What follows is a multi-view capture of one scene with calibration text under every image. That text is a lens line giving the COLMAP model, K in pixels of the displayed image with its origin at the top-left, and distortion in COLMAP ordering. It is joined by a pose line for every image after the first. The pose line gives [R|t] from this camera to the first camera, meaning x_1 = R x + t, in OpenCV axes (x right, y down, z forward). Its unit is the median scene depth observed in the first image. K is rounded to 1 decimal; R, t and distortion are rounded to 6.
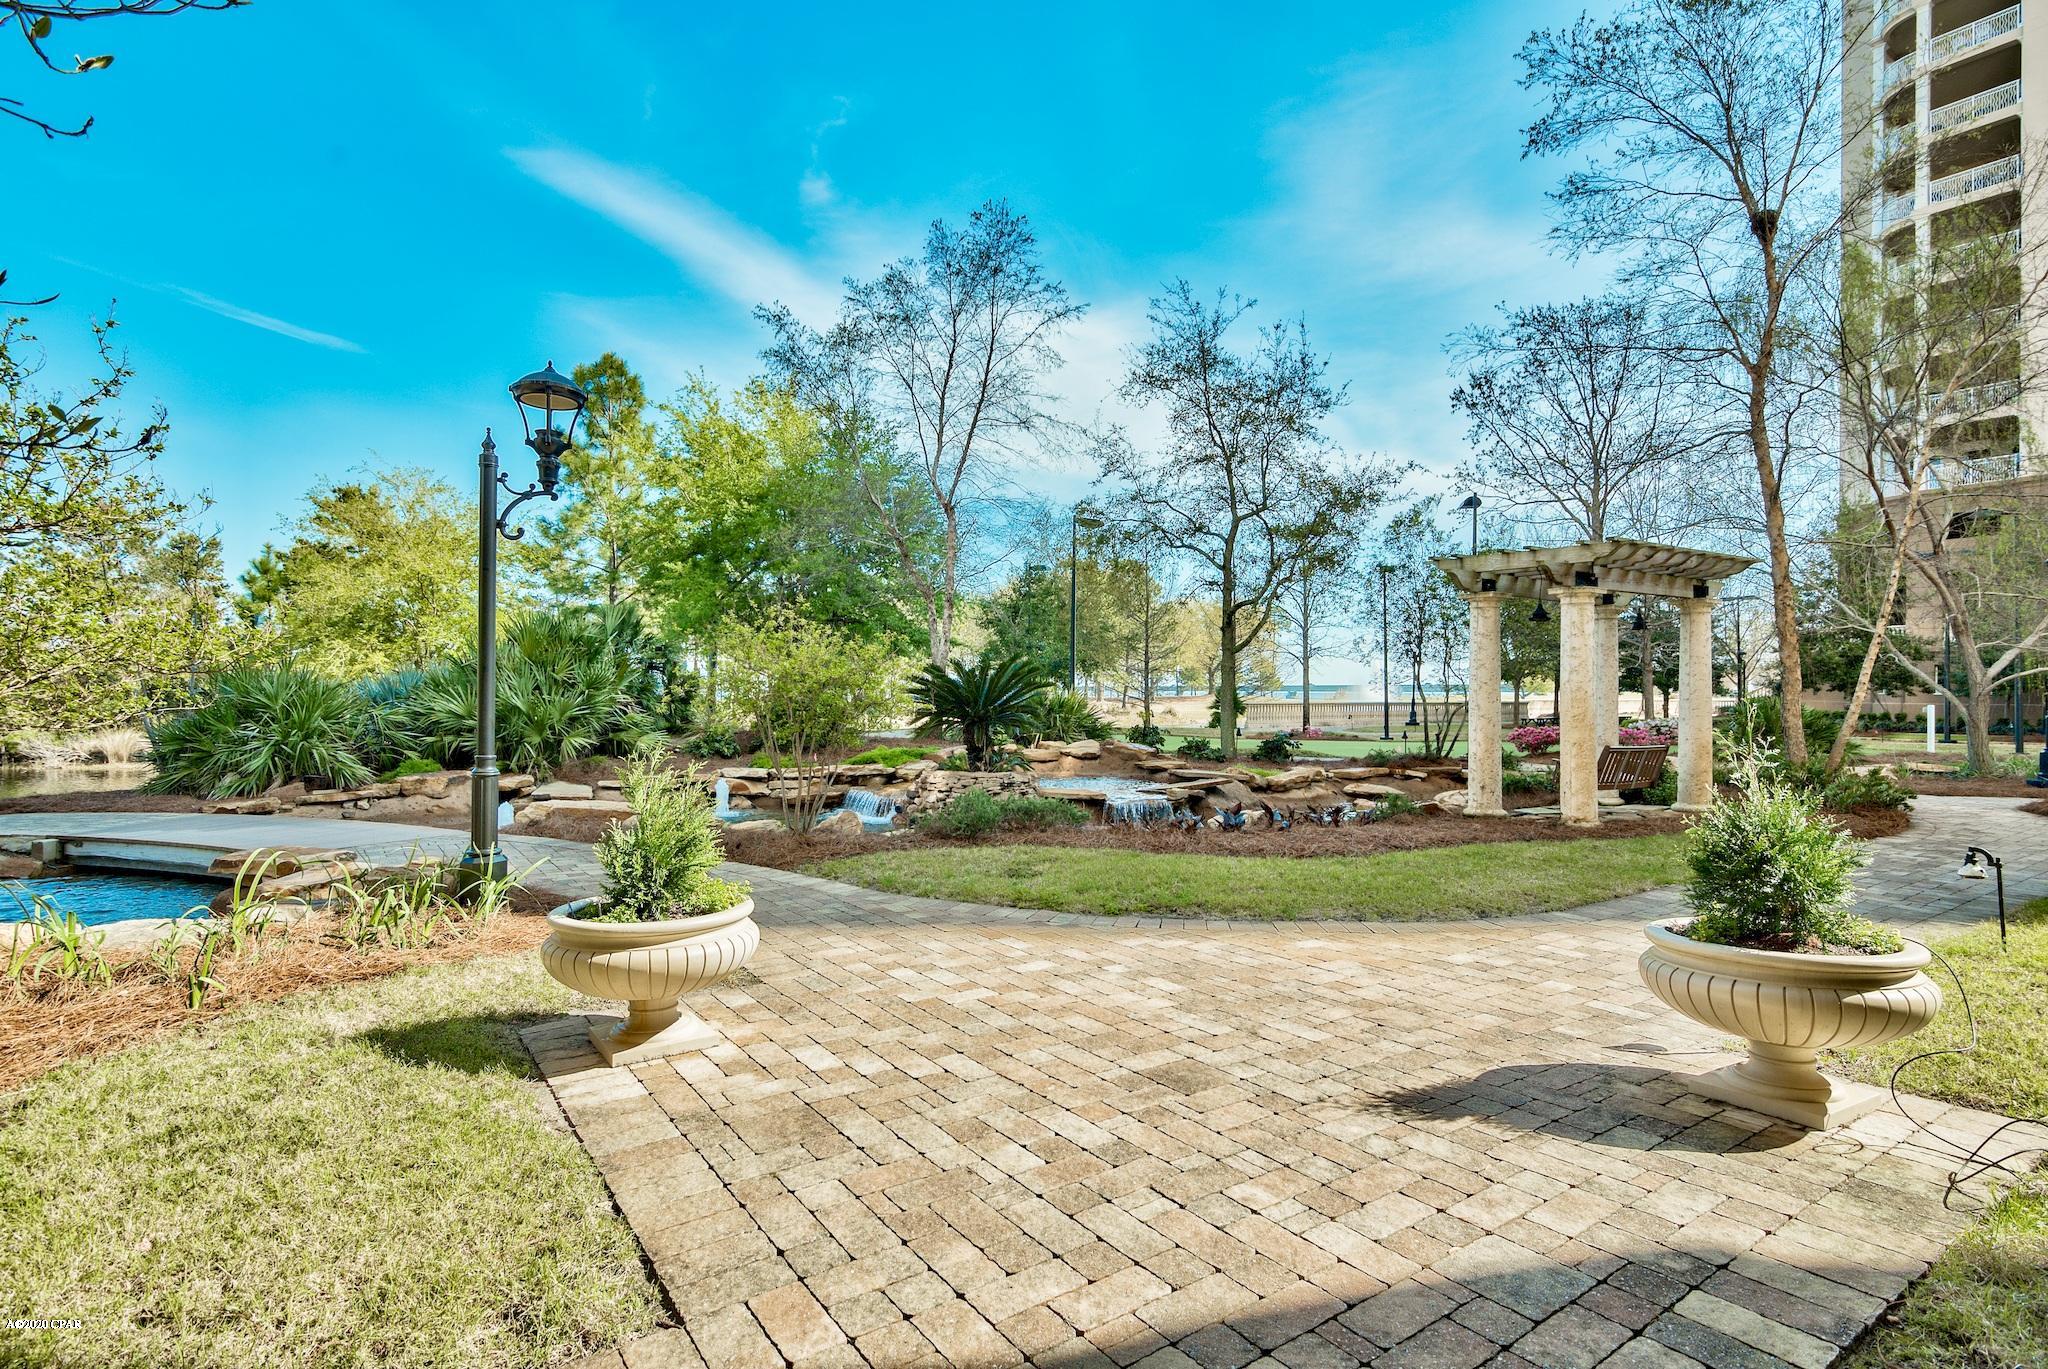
lens RADIAL K [[962.6, 0, 1021.6], [0, 962.6, 699.8], [0, 0, 1]] dist [0.000292, 0.000129]
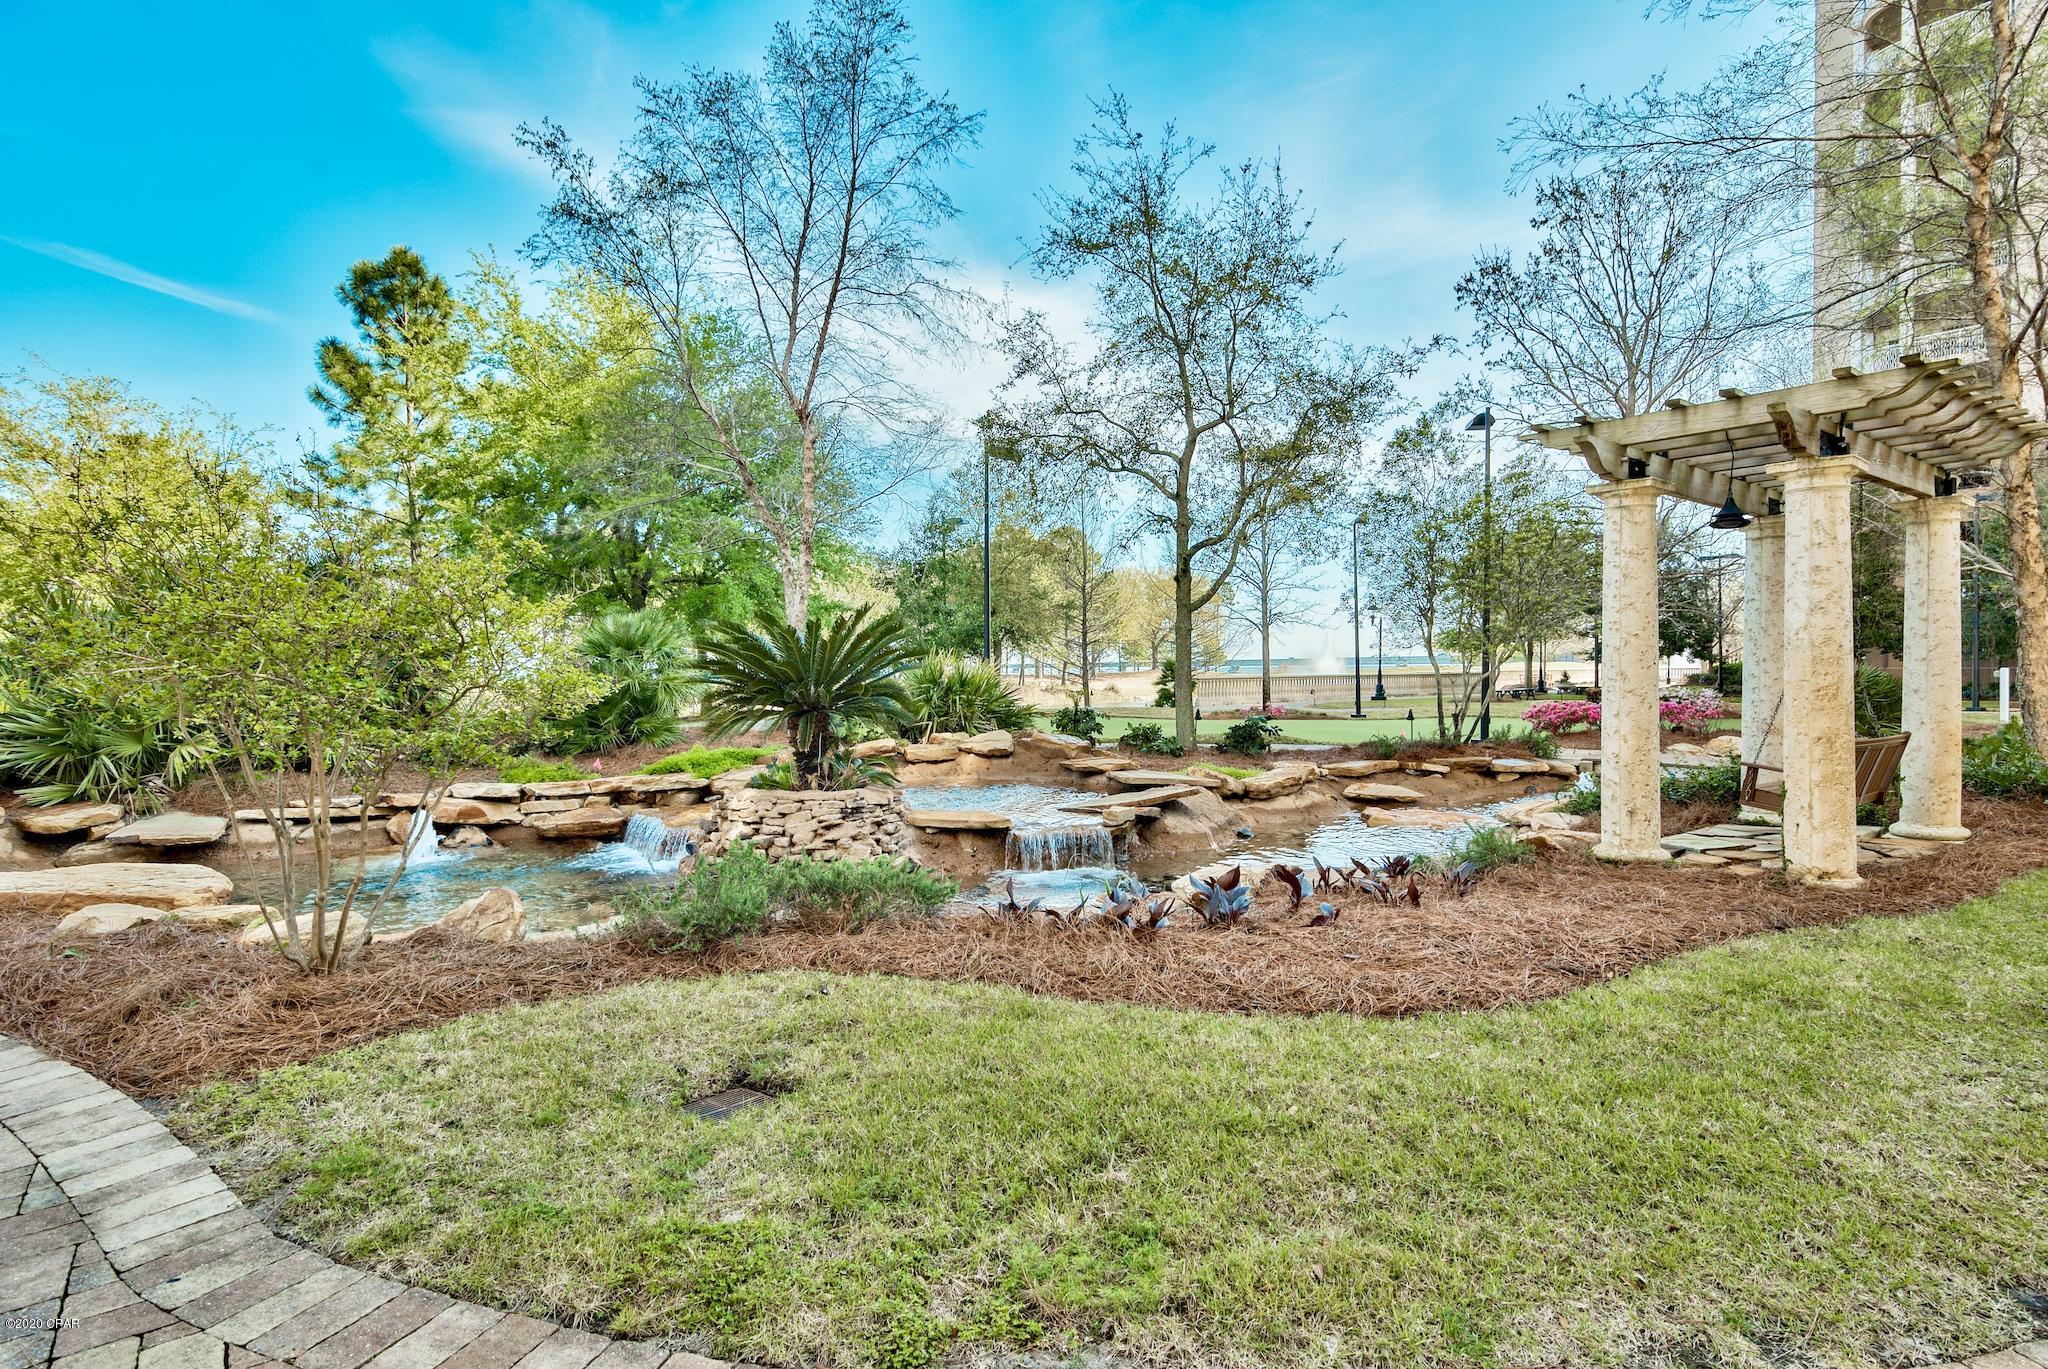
lens RADIAL K [[984.3, 0, 1019.7], [0, 984.3, 693.3], [0, 0, 1]] dist [-0.010368, -0.000900]
pose [[0.998170, -0.015501, 0.058458, 0.042129], [0.014583, 0.999764, 0.016096, 0.001764], [-0.058694, -0.015214, 0.998160, 0.250746]]
